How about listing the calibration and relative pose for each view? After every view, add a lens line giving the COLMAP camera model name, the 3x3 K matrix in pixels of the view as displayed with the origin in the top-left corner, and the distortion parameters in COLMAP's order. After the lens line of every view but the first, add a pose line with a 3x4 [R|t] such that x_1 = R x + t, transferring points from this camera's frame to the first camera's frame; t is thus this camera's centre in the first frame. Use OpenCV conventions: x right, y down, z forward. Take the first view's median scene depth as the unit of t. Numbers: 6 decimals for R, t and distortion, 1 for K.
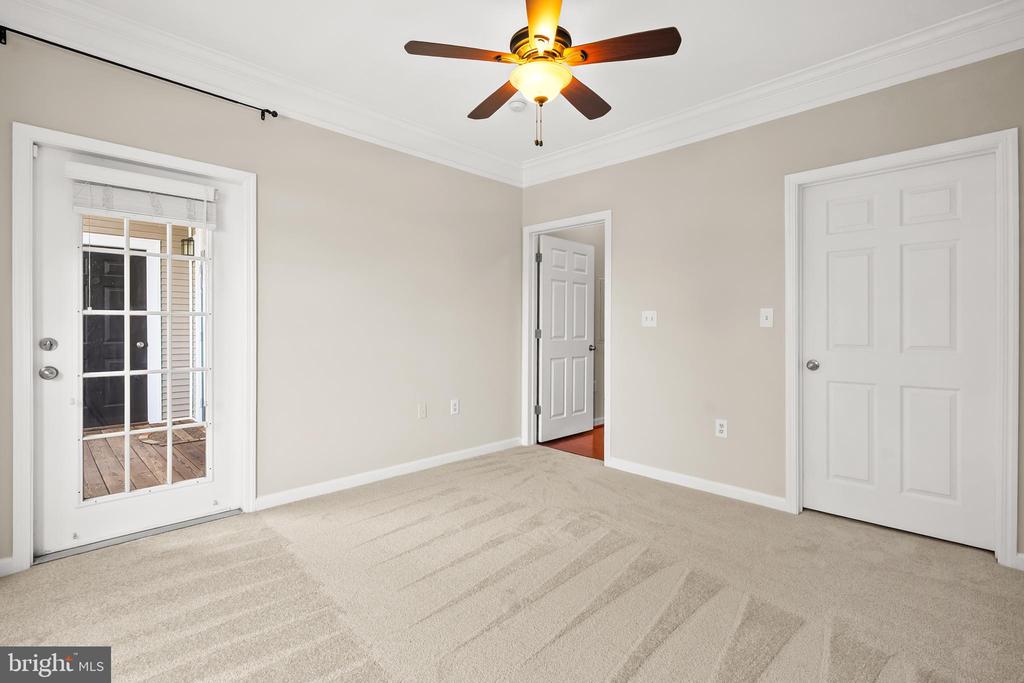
lens RADIAL K [[467.4, 0, 511.5], [0, 467.4, 327.3], [0, 0, 1]] dist [0.000838, 0.000916]
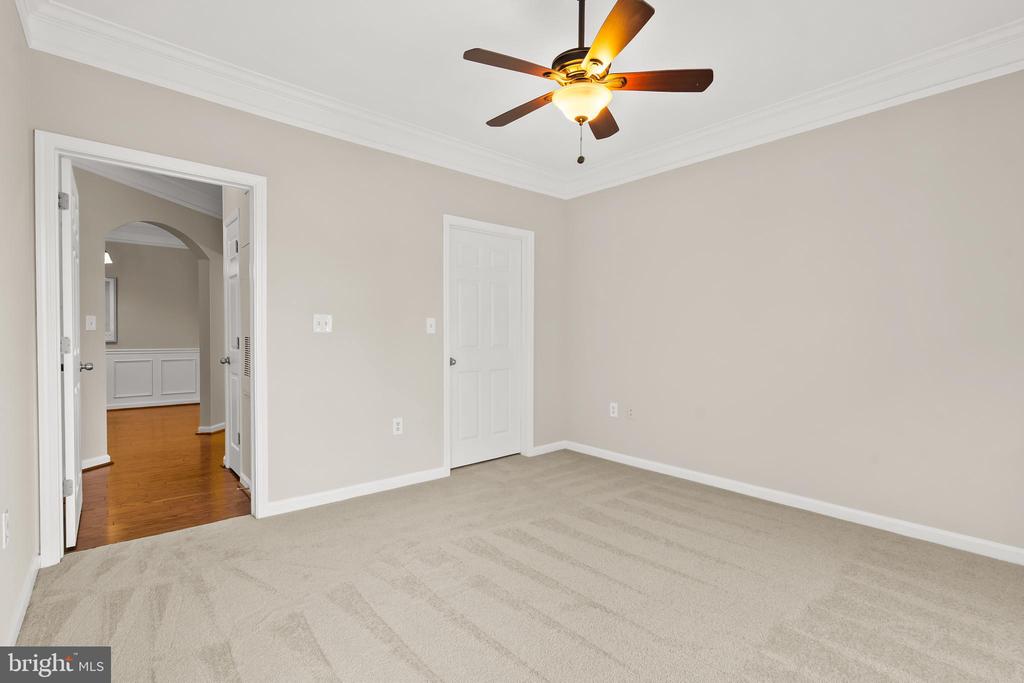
lens RADIAL K [[467.4, 0, 509.0], [0, 467.4, 337.7], [0, 0, 1]] dist [0.000838, 0.000916]
pose [[0.084642, -0.010919, 0.996352, -0.614496], [-0.003665, 0.999930, 0.011269, -0.003433], [-0.996405, -0.004605, 0.084596, 0.653708]]
